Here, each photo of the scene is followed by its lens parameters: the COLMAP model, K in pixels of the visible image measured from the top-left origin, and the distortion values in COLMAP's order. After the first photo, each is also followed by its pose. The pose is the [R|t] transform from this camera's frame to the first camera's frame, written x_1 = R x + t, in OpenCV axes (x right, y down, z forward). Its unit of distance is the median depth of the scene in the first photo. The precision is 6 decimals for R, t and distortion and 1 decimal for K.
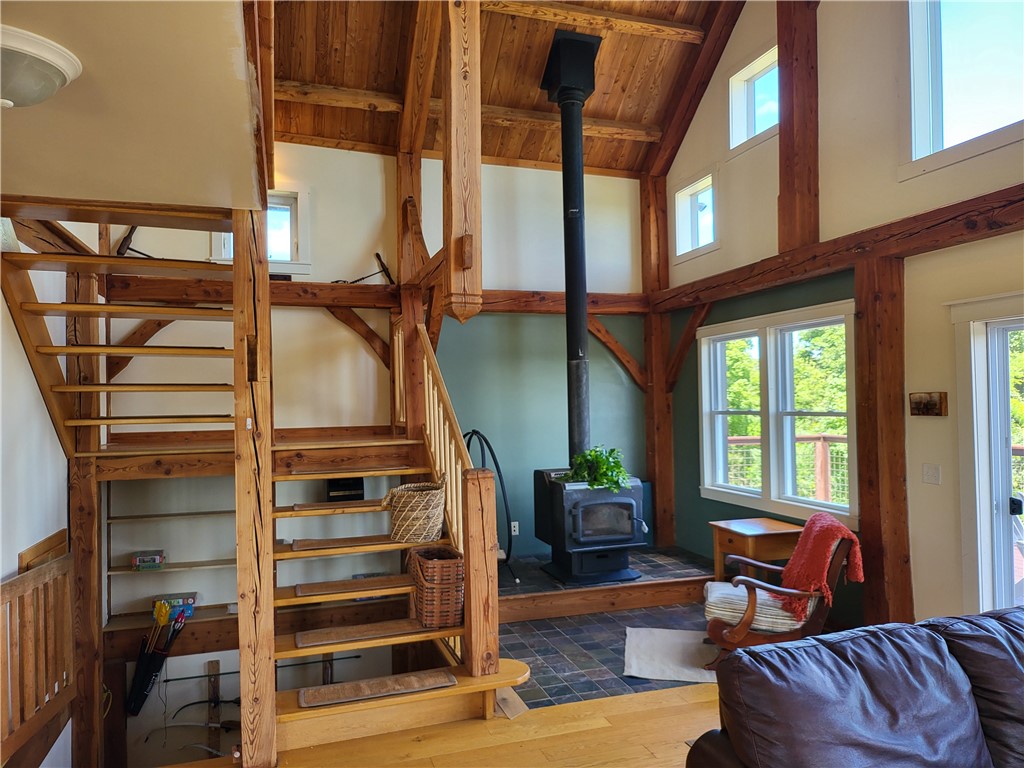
lens RADIAL K [[716.2, 0, 514.7], [0, 716.2, 388.0], [0, 0, 1]] dist [0.053275, -0.048987]
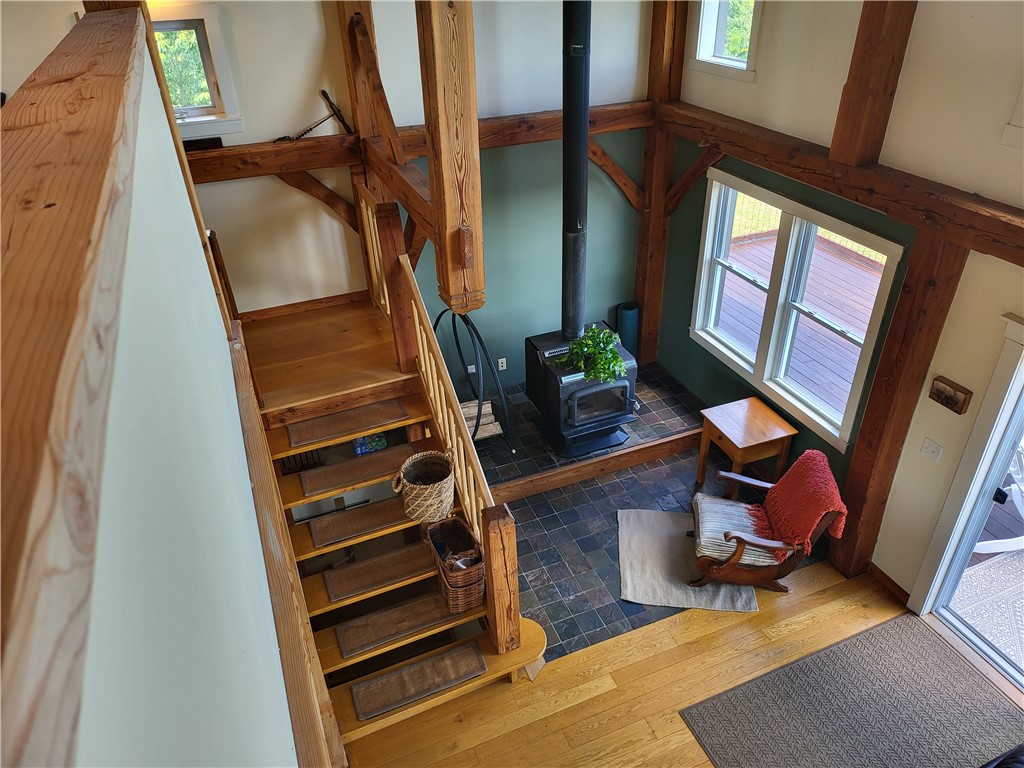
lens RADIAL K [[716.2, 0, 510.4], [0, 716.2, 365.0], [0, 0, 1]] dist [0.053275, -0.048987]
pose [[0.997057, -0.050549, 0.057642, -0.051535], [0.011437, 0.841505, 0.540128, -0.382778], [-0.075809, -0.537879, 0.839606, 0.173599]]
